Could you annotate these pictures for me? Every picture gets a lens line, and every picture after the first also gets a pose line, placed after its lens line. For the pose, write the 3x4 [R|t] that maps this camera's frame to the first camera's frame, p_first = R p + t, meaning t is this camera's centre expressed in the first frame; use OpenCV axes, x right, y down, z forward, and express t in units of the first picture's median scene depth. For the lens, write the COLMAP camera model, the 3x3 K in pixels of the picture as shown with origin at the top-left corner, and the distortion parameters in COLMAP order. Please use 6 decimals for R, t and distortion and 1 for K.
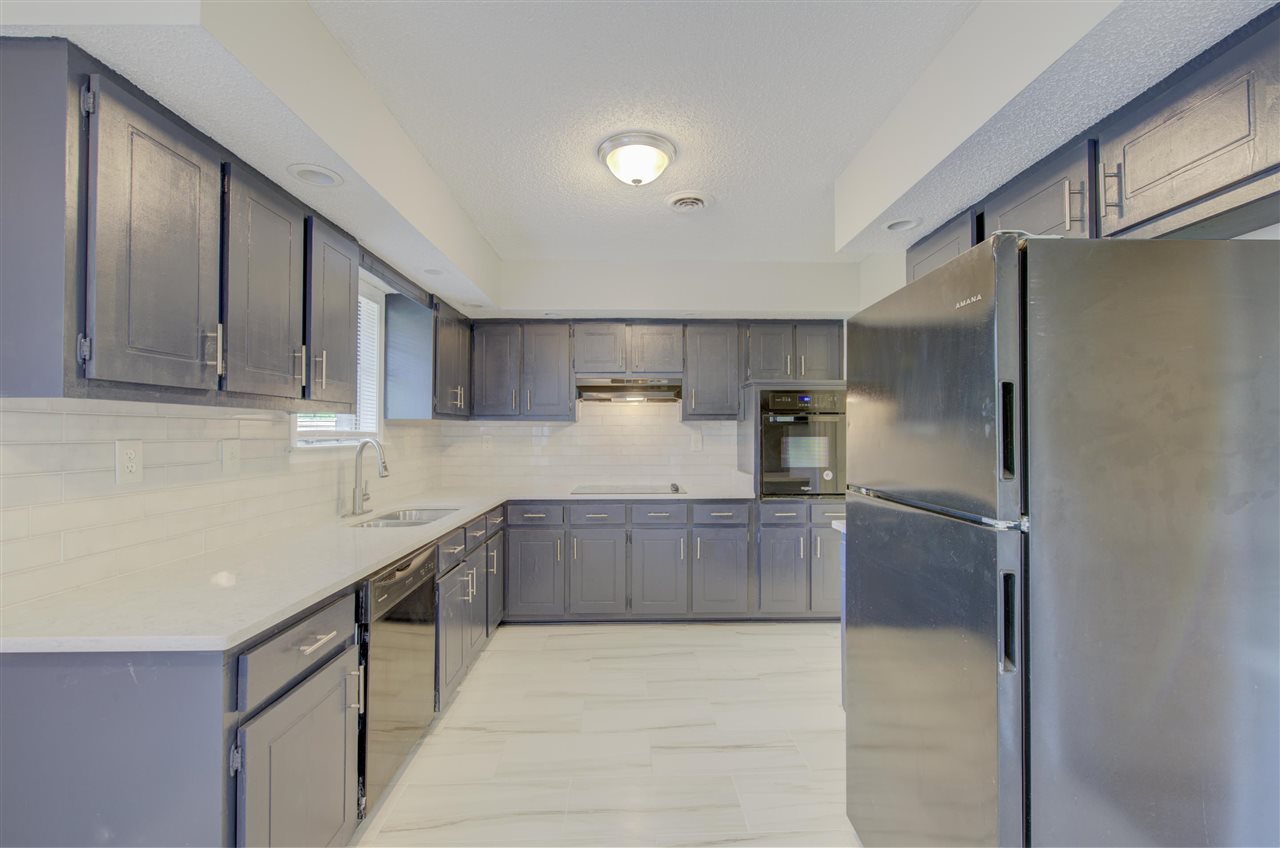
lens RADIAL K [[542.5, 0, 642.8], [0, 542.5, 426.4], [0, 0, 1]] dist [-0.001145, 0.002635]
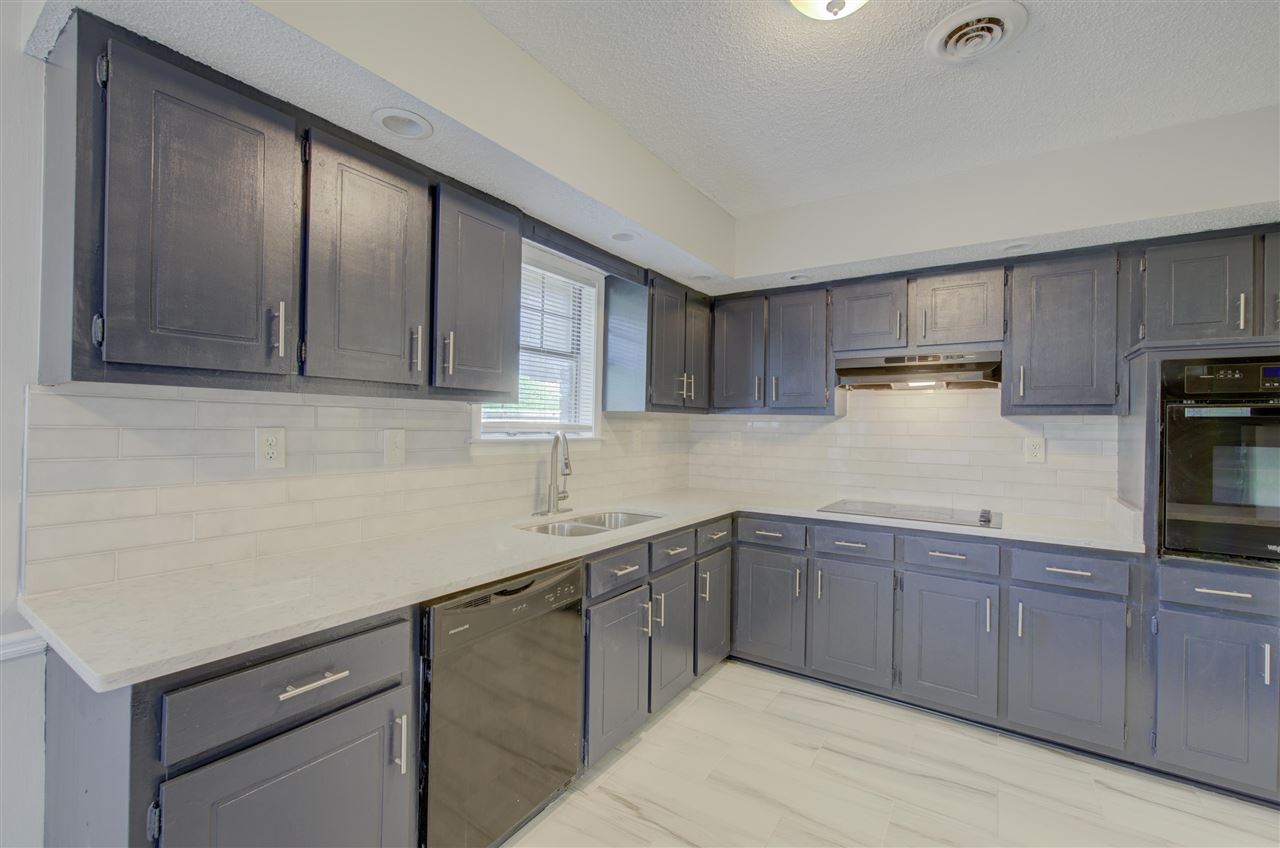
lens RADIAL K [[542.5, 0, 643.8], [0, 542.5, 424.8], [0, 0, 1]] dist [-0.001145, 0.002635]
pose [[0.822404, 0.014691, -0.568714, 0.099185], [-0.012553, 0.999892, 0.007677, 0.001470], [0.568765, 0.000826, 0.822500, 0.244441]]
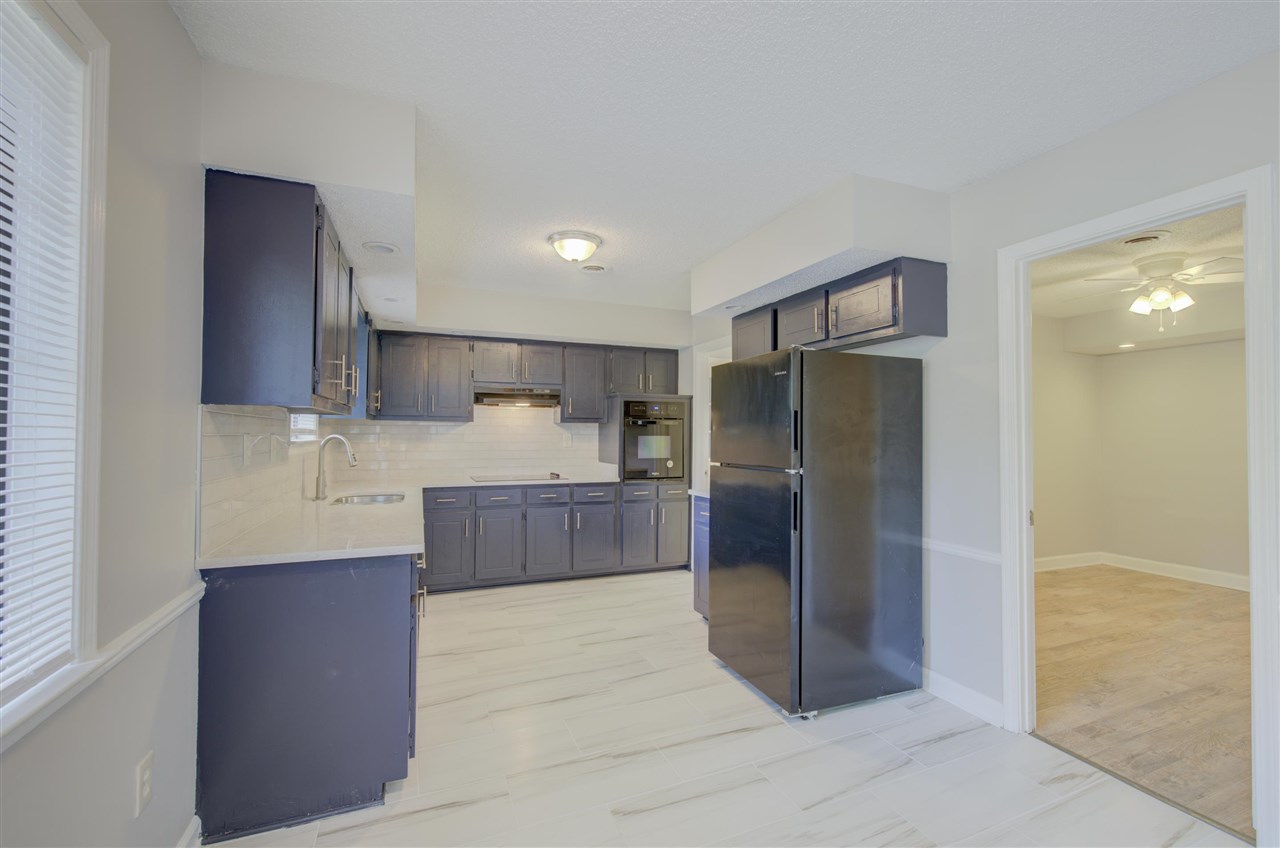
lens RADIAL K [[542.5, 0, 638.1], [0, 542.5, 425.2], [0, 0, 1]] dist [-0.001145, 0.002635]
pose [[0.937300, 0.011769, 0.348326, -0.219017], [-0.010525, 0.999930, -0.005464, 0.000507], [-0.348366, 0.001455, 0.937358, -0.268979]]
